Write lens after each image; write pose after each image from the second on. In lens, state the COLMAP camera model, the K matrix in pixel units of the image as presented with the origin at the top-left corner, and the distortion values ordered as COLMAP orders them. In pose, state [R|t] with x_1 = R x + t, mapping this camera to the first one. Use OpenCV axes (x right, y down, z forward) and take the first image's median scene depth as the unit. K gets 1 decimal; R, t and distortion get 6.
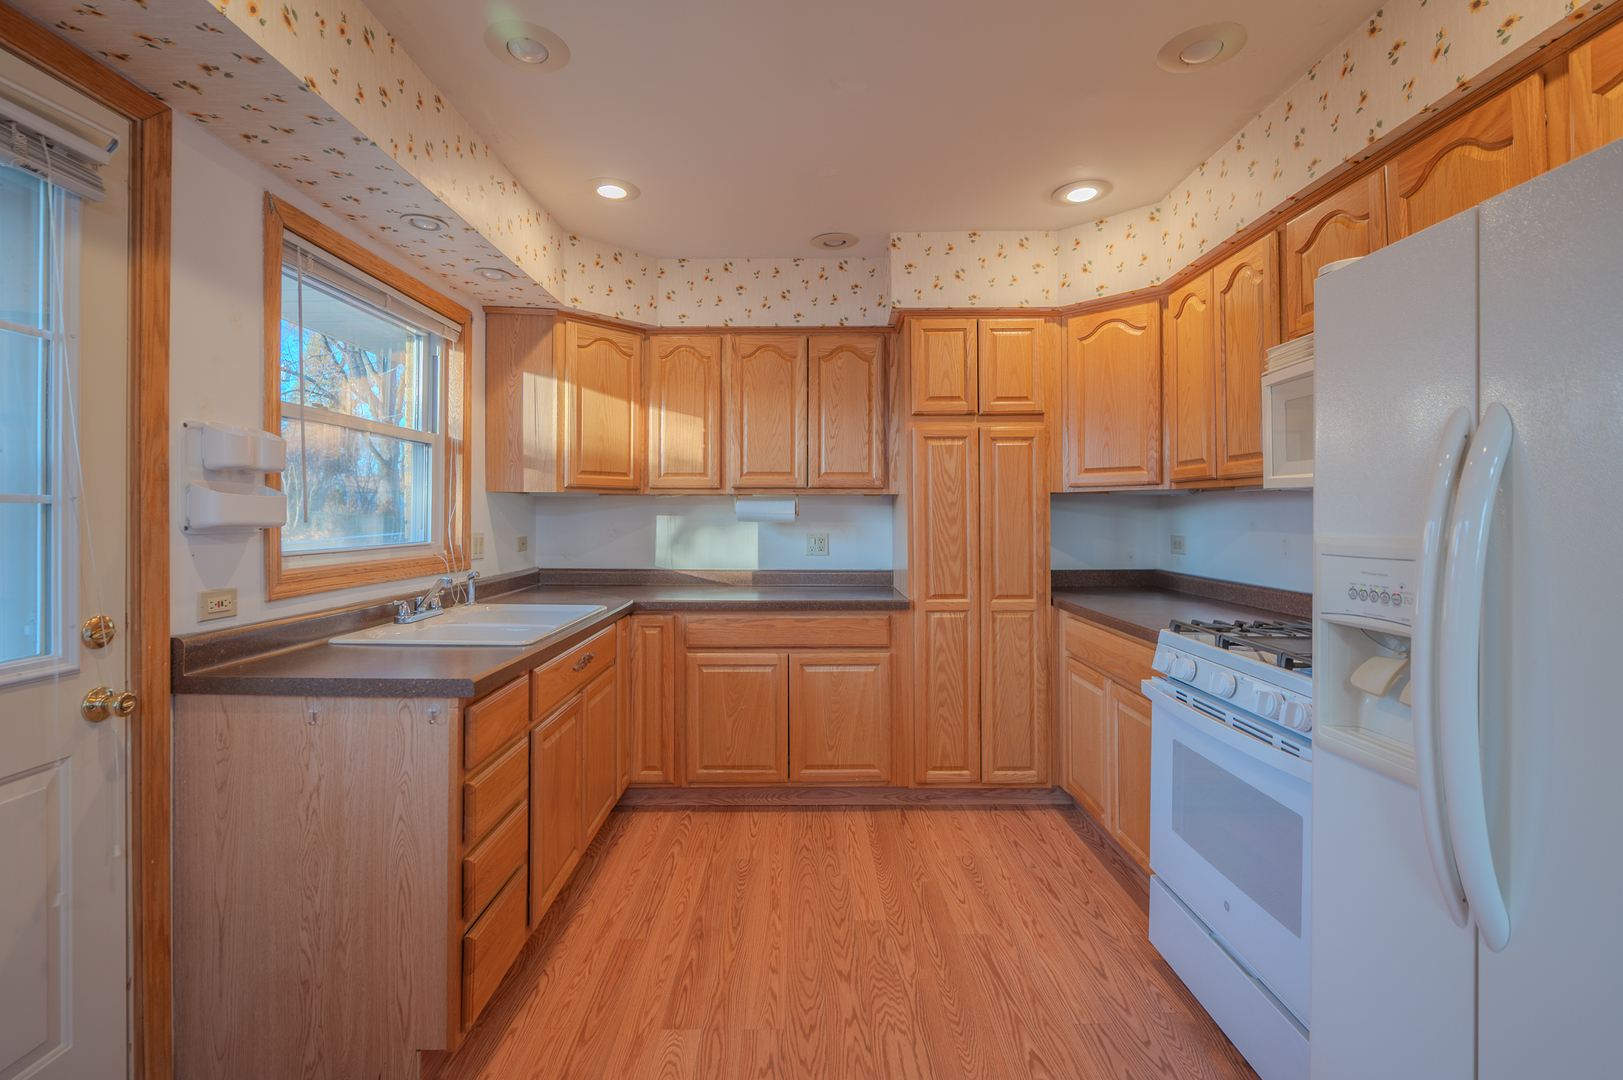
lens RADIAL K [[748.1, 0, 793.4], [0, 748.1, 510.6], [0, 0, 1]] dist [-0.006644, 0.000811]
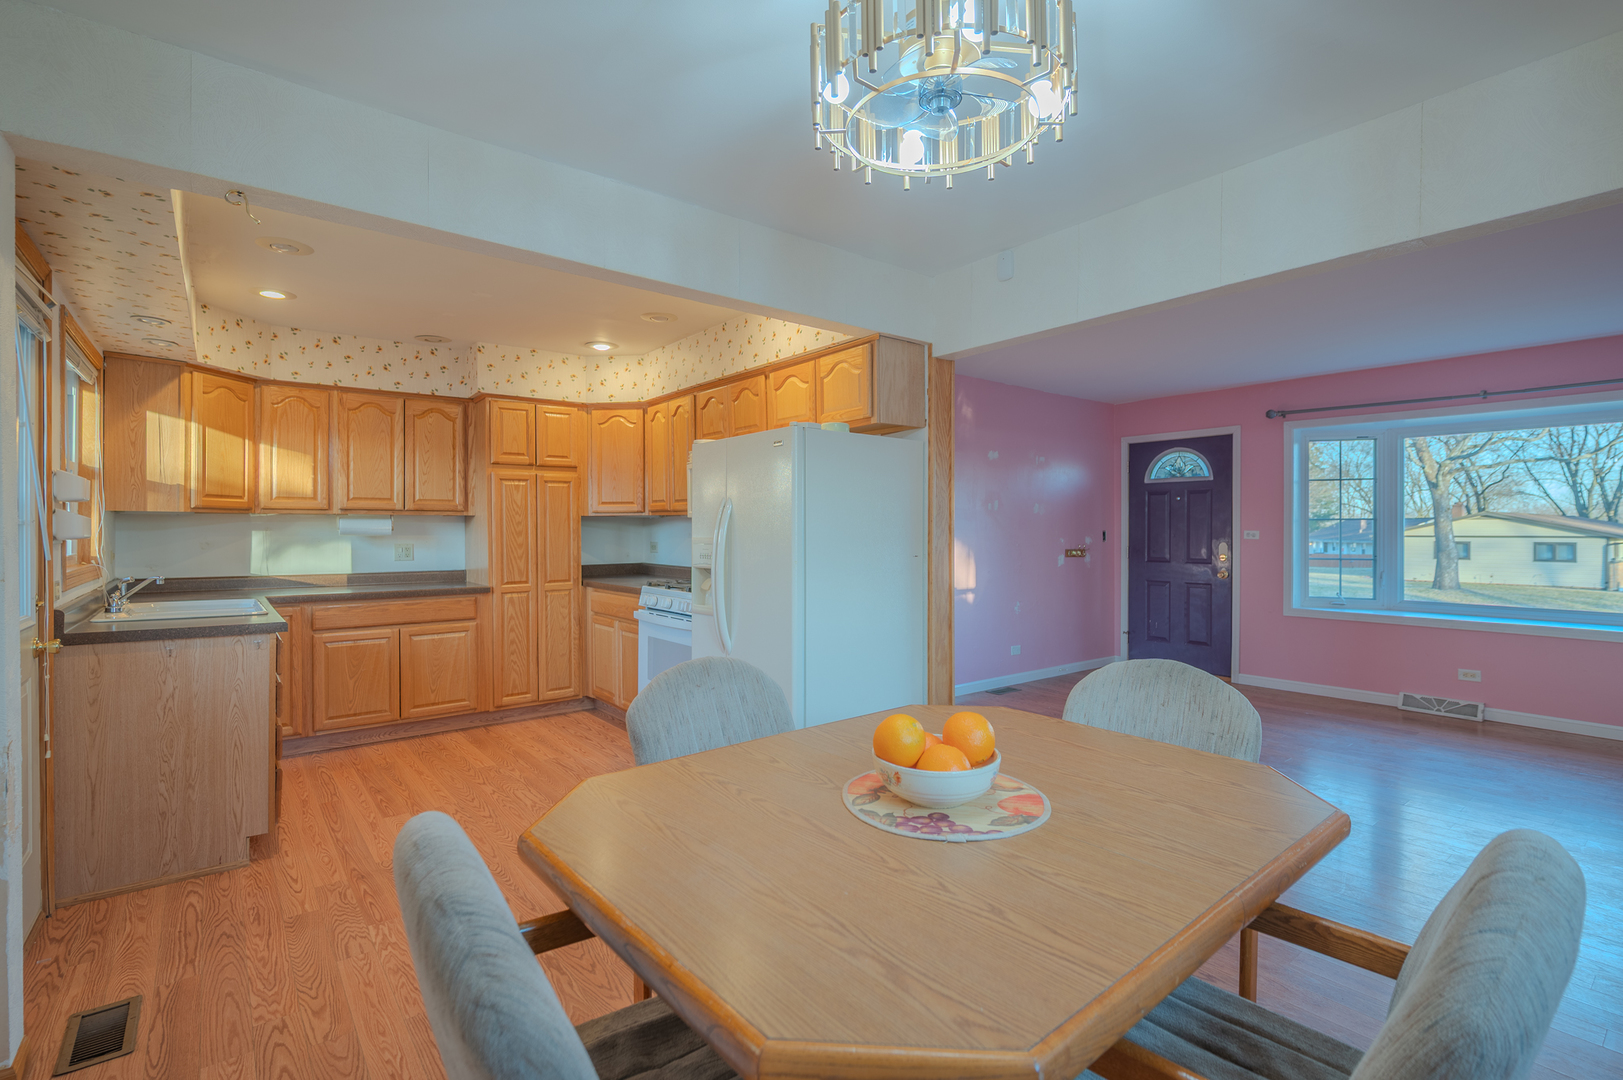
lens RADIAL K [[748.1, 0, 823.8], [0, 748.1, 534.2], [0, 0, 1]] dist [-0.006644, 0.000811]
pose [[0.774709, -0.006171, 0.632287, -0.280885], [-0.001352, 0.999934, 0.011415, -0.003922], [-0.632316, -0.009698, 0.774650, -0.604847]]
